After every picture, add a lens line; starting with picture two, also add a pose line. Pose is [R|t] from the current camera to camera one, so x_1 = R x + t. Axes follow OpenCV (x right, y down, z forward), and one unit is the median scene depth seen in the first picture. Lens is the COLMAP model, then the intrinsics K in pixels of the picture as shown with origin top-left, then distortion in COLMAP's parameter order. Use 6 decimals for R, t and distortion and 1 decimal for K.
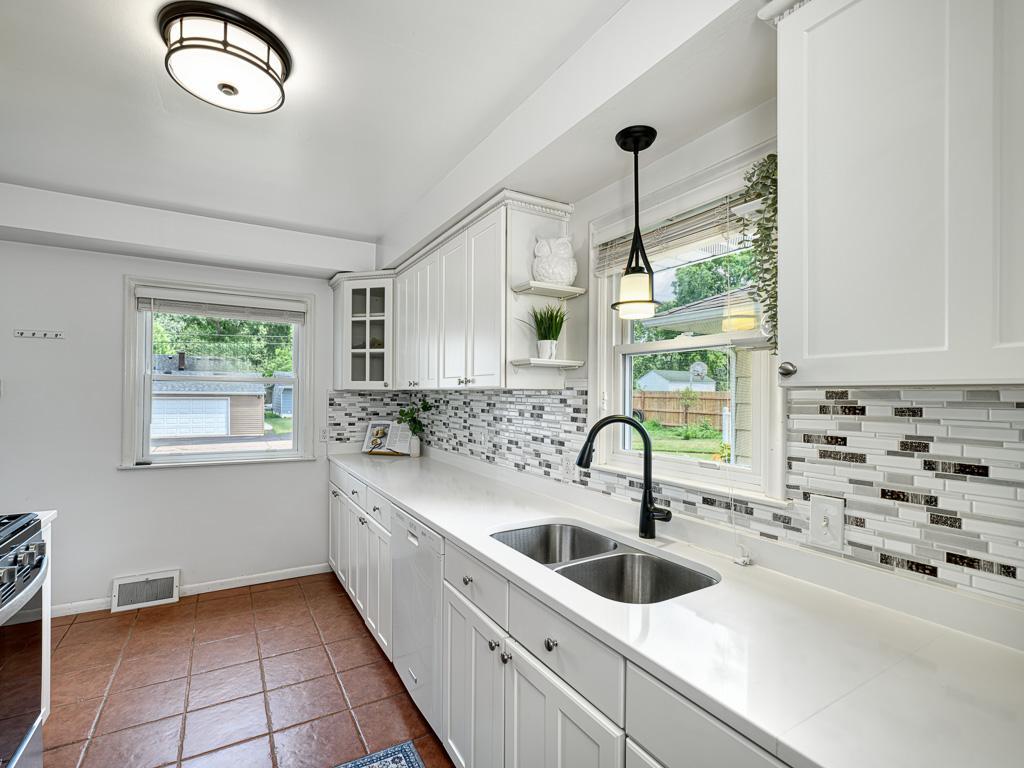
lens RADIAL K [[483.5, 0, 509.9], [0, 483.5, 388.4], [0, 0, 1]] dist [-0.003894, -0.000144]
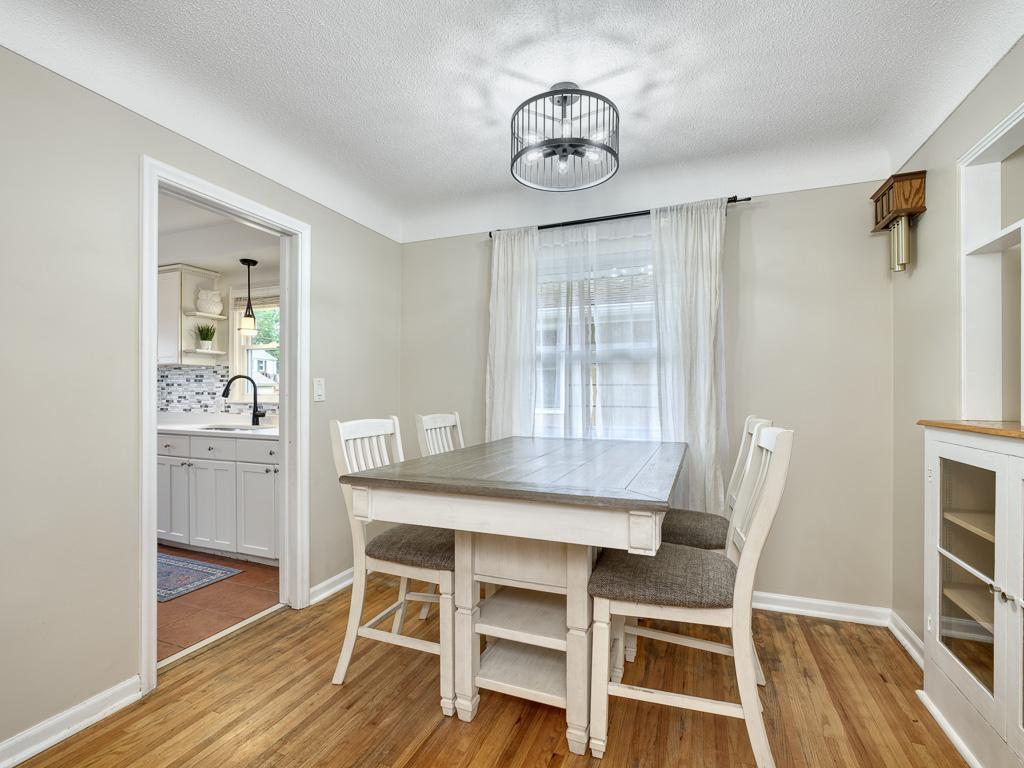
lens RADIAL K [[483.5, 0, 507.5], [0, 483.5, 389.4], [0, 0, 1]] dist [-0.003894, -0.000144]
pose [[0.794809, -0.006678, 0.606823, -0.144278], [0.001166, 0.999954, 0.009477, 0.084467], [-0.606859, -0.006825, 0.794780, -1.352673]]
